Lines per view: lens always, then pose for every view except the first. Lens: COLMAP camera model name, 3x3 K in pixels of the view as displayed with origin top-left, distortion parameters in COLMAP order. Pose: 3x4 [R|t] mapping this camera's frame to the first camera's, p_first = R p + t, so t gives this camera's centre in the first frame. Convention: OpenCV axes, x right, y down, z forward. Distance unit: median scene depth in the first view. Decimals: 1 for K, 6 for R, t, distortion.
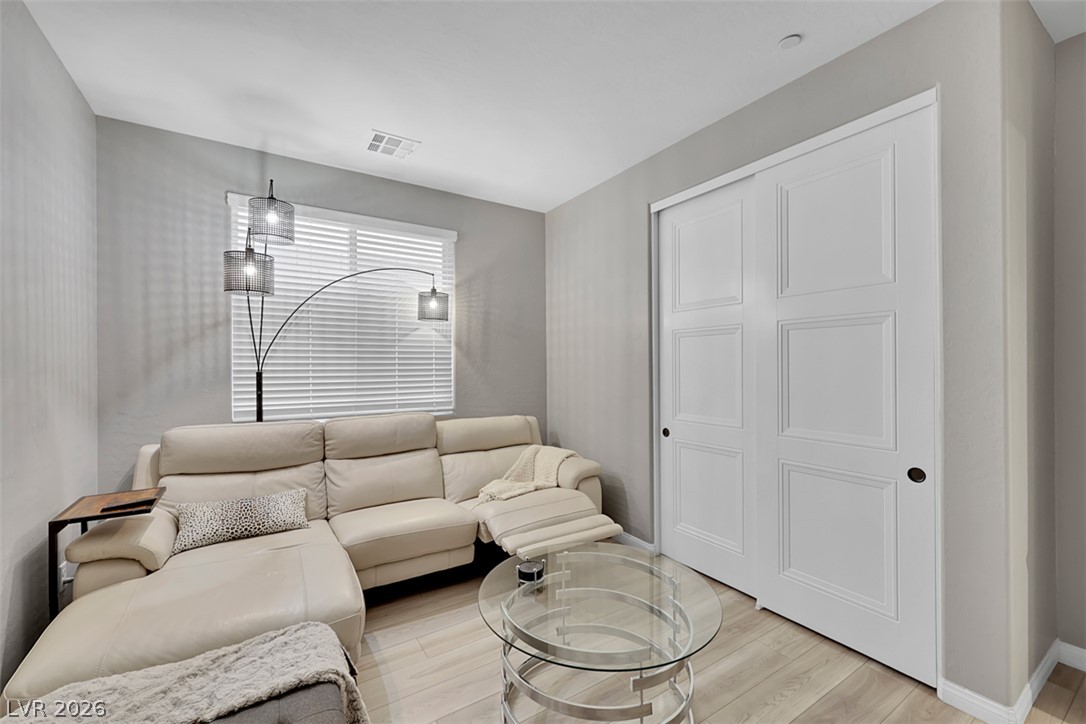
lens RADIAL K [[437.8, 0, 539.7], [0, 437.8, 363.7], [0, 0, 1]] dist [0.002472, 0.000538]
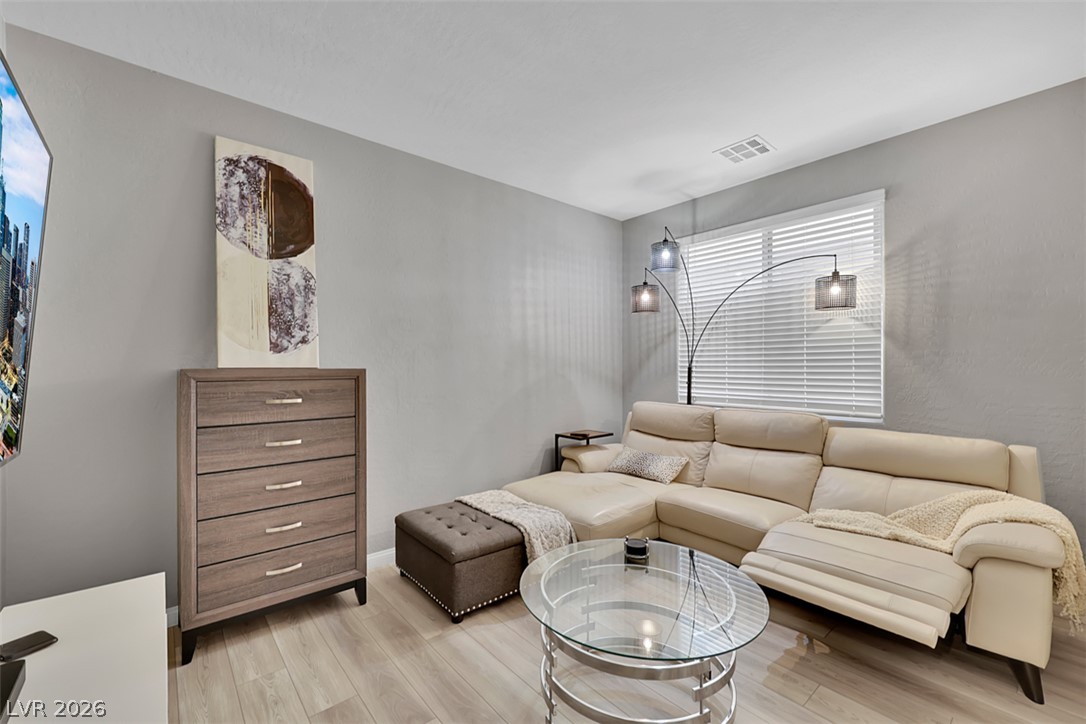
lens RADIAL K [[437.8, 0, 541.4], [0, 437.8, 366.8], [0, 0, 1]] dist [0.002472, 0.000538]
pose [[0.161461, 0.006678, -0.986856, 0.597341], [0.008942, 0.999926, 0.008230, 0.002765], [0.986839, -0.010154, 0.161390, 0.340783]]
